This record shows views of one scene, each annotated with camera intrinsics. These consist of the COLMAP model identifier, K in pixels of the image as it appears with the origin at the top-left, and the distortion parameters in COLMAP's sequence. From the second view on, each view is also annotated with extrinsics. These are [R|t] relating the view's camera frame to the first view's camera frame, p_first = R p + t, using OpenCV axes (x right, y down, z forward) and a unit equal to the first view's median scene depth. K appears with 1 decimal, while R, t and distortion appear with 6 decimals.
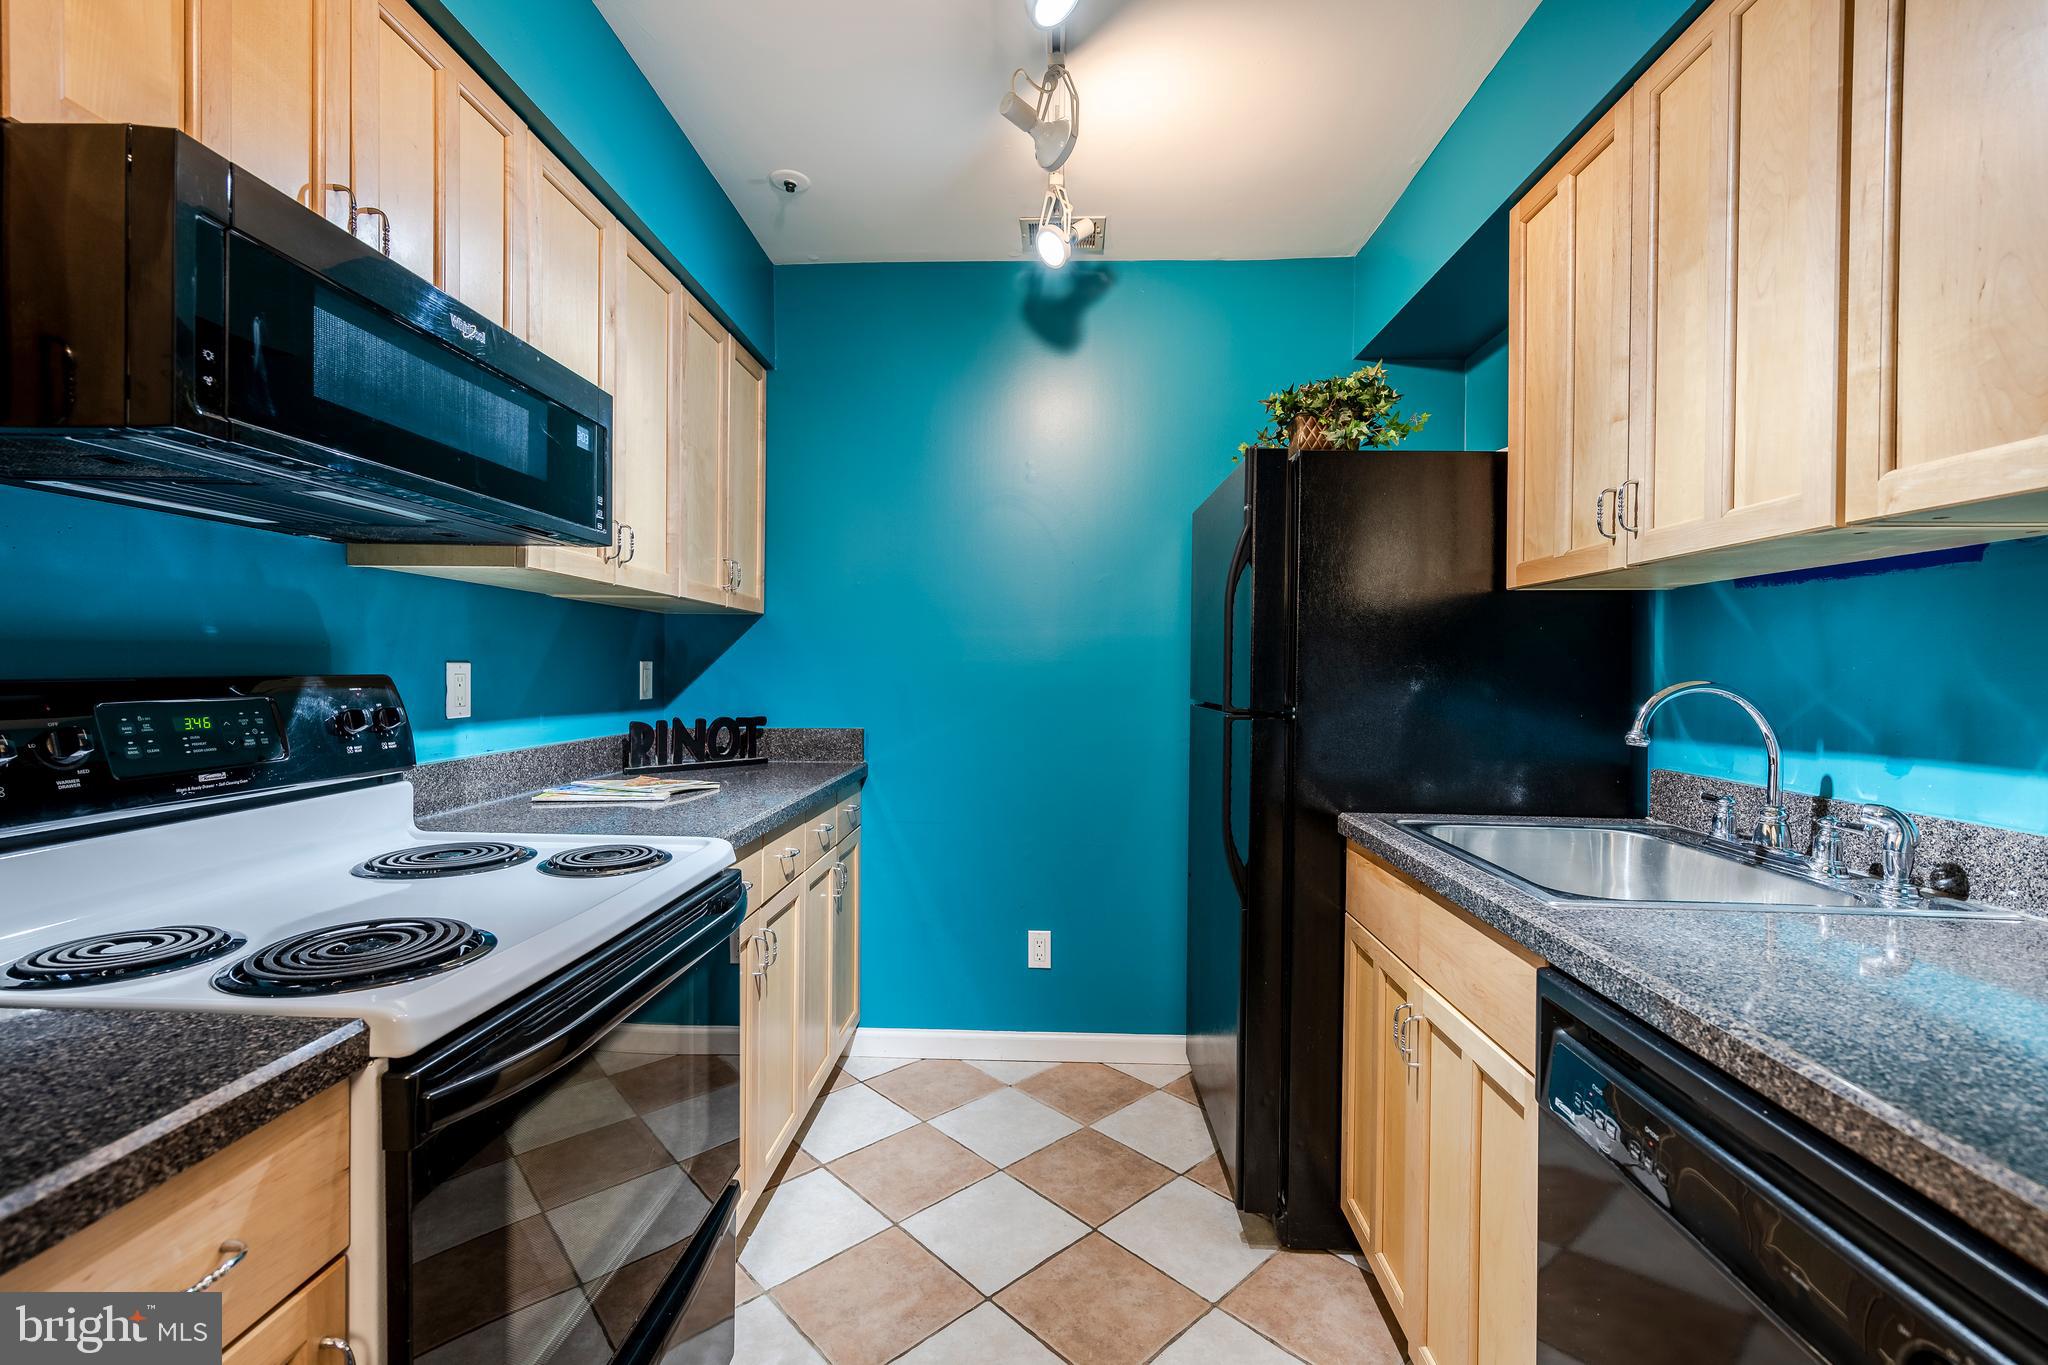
lens RADIAL K [[881.7, 0, 1018.3], [0, 881.7, 674.3], [0, 0, 1]] dist [0.011986, -0.003130]
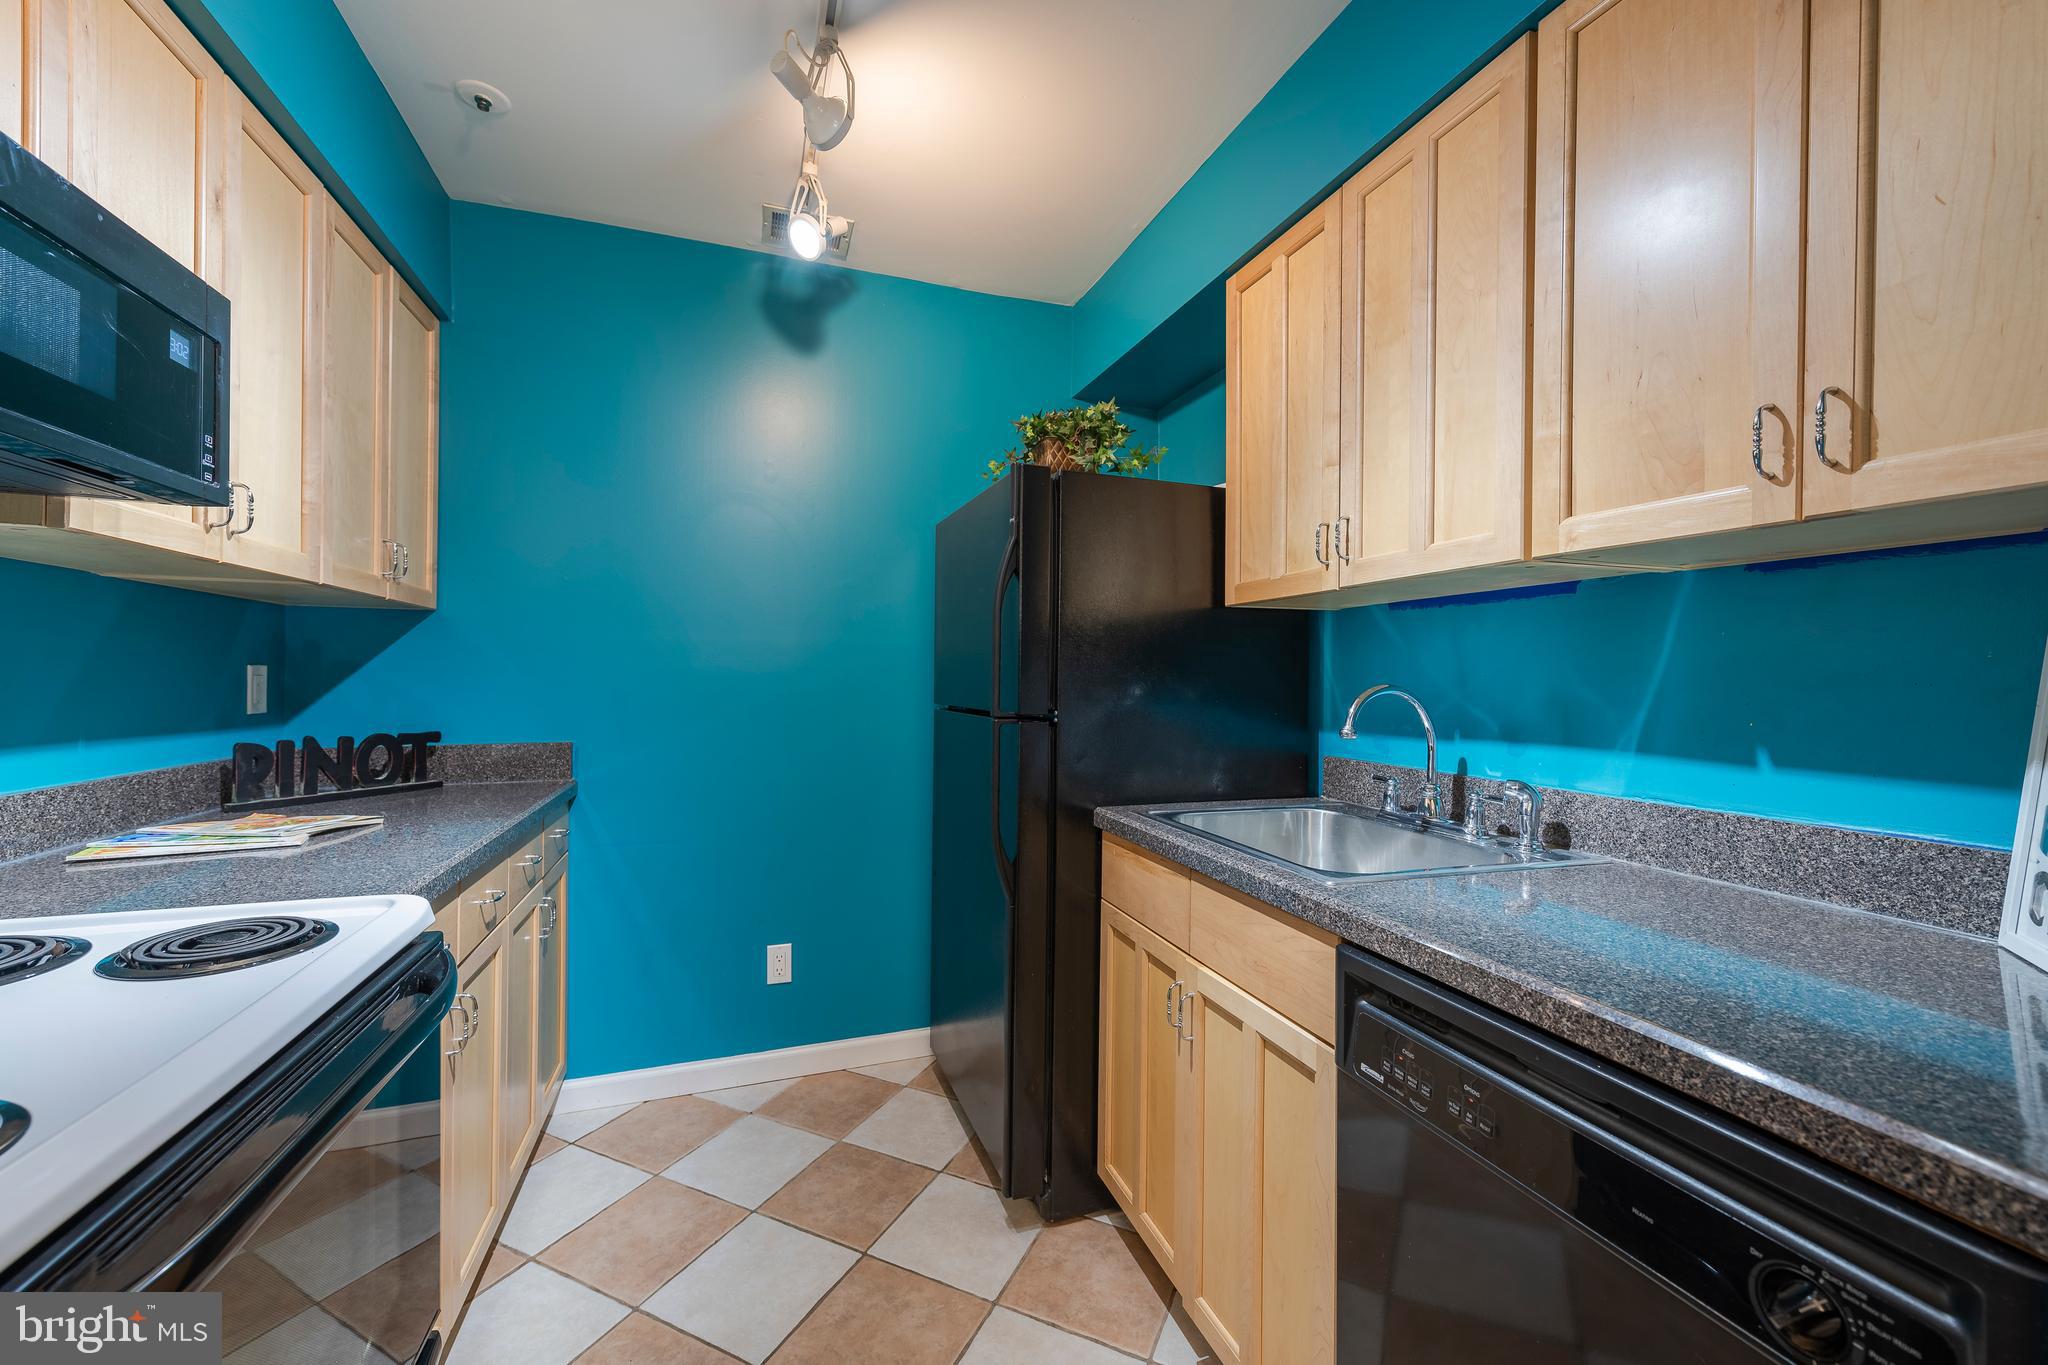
lens RADIAL K [[803.5, 0, 1020.6], [0, 803.5, 675.6], [0, 0, 1]] dist [0.016053, -0.004067]
pose [[0.929315, -0.000885, 0.369288, -0.090231], [0.002564, 0.999988, -0.004056, -0.001338], [-0.369280, 0.004716, 0.929306, 0.123679]]
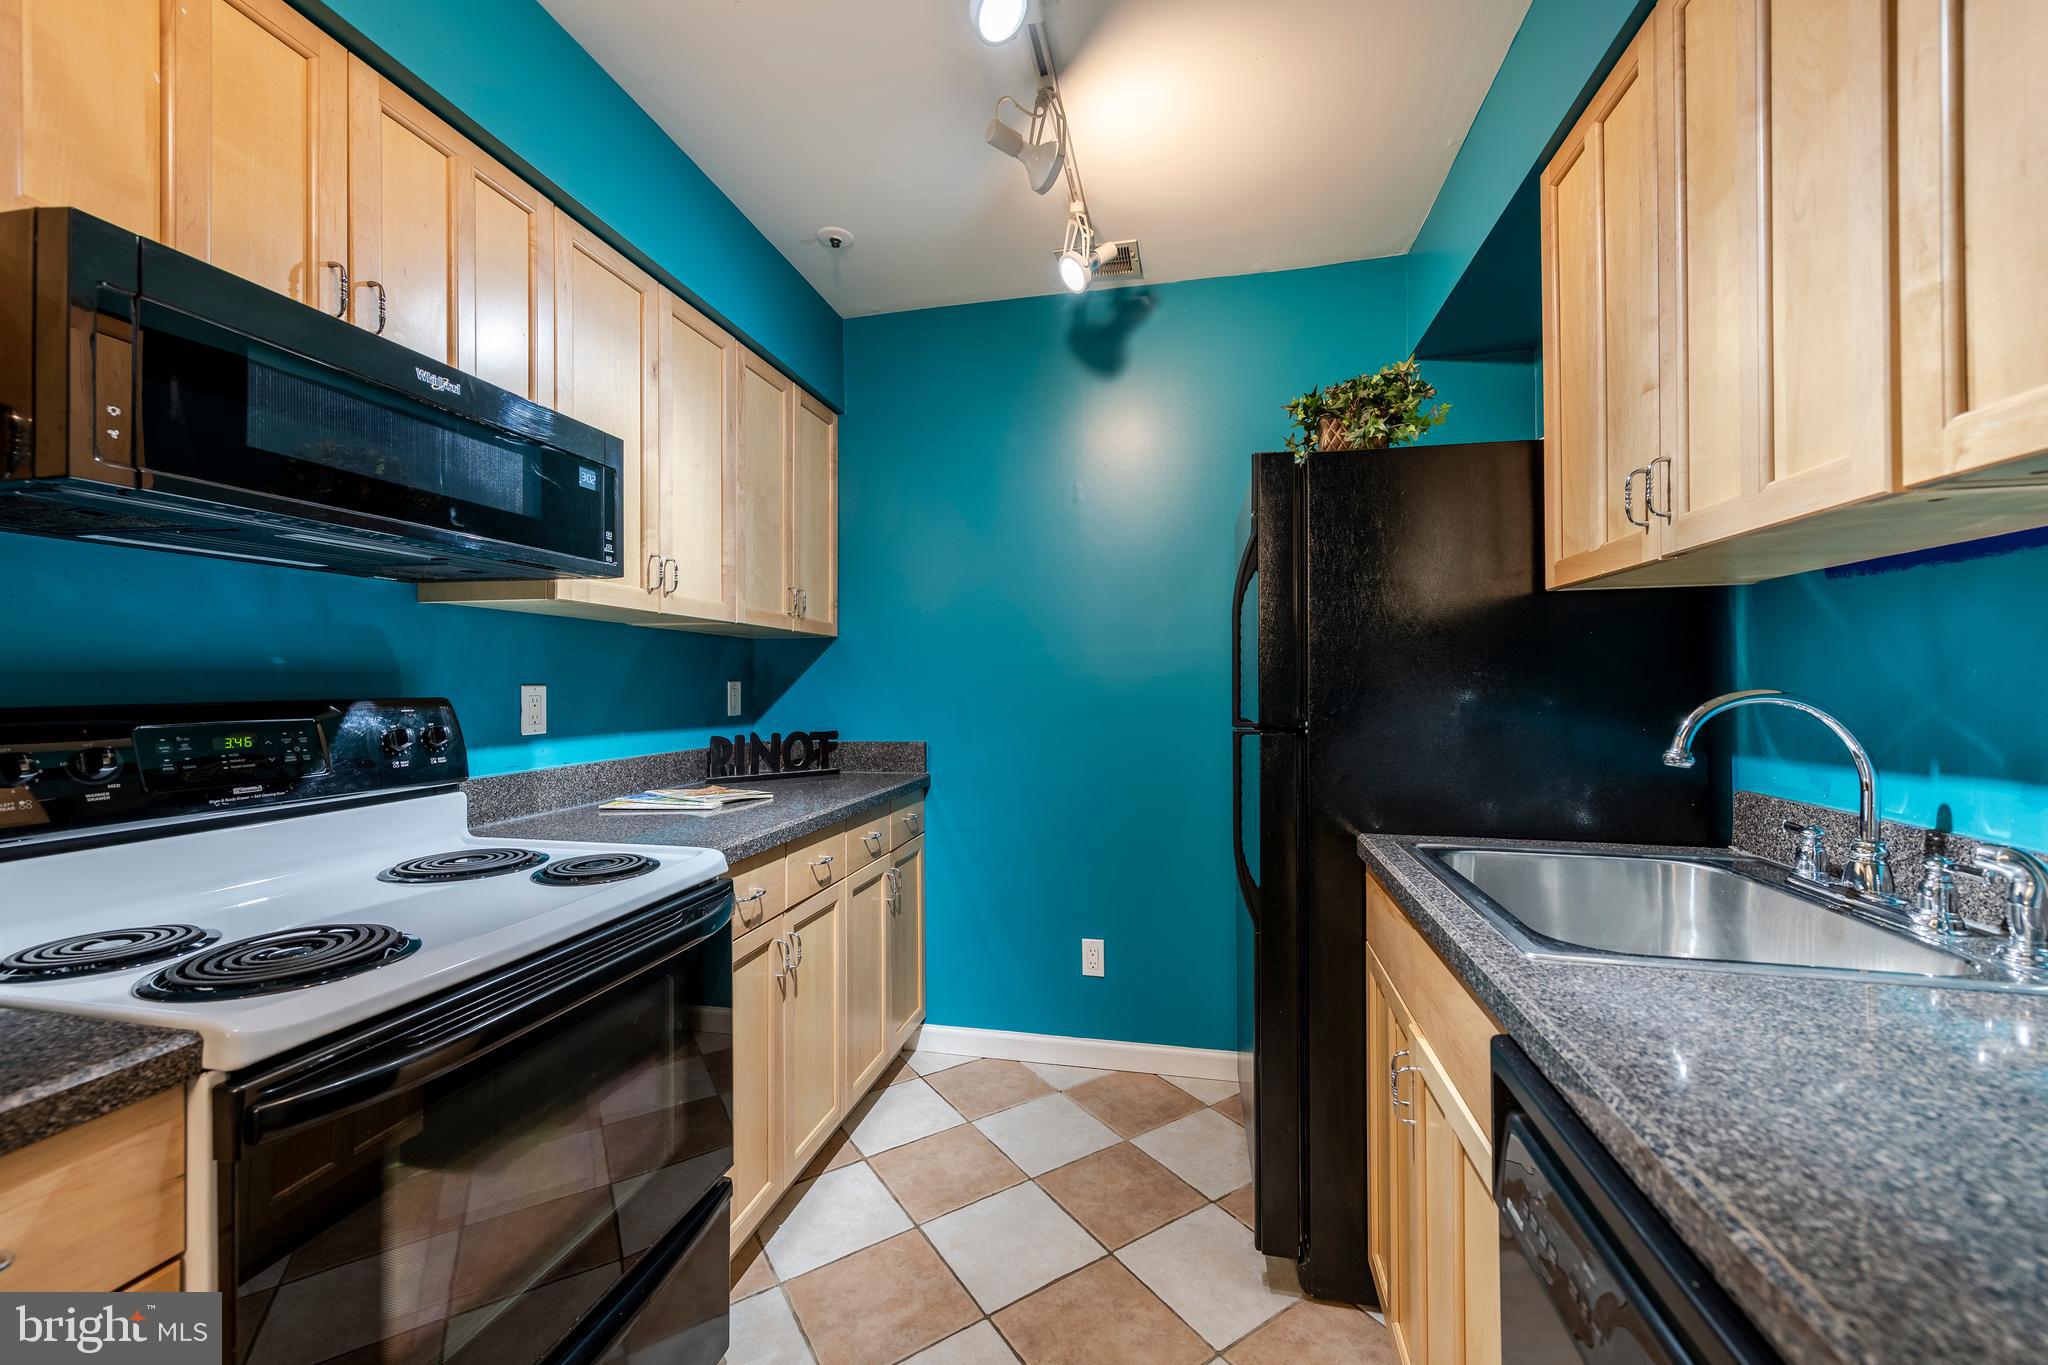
lens RADIAL K [[803.5, 0, 1017.7], [0, 803.5, 675.3], [0, 0, 1]] dist [0.016053, -0.004067]
pose [[0.984939, -0.014713, -0.172278, 0.166030], [0.011825, 0.999772, -0.017777, -0.000583], [0.172500, 0.015472, 0.984888, 0.095675]]
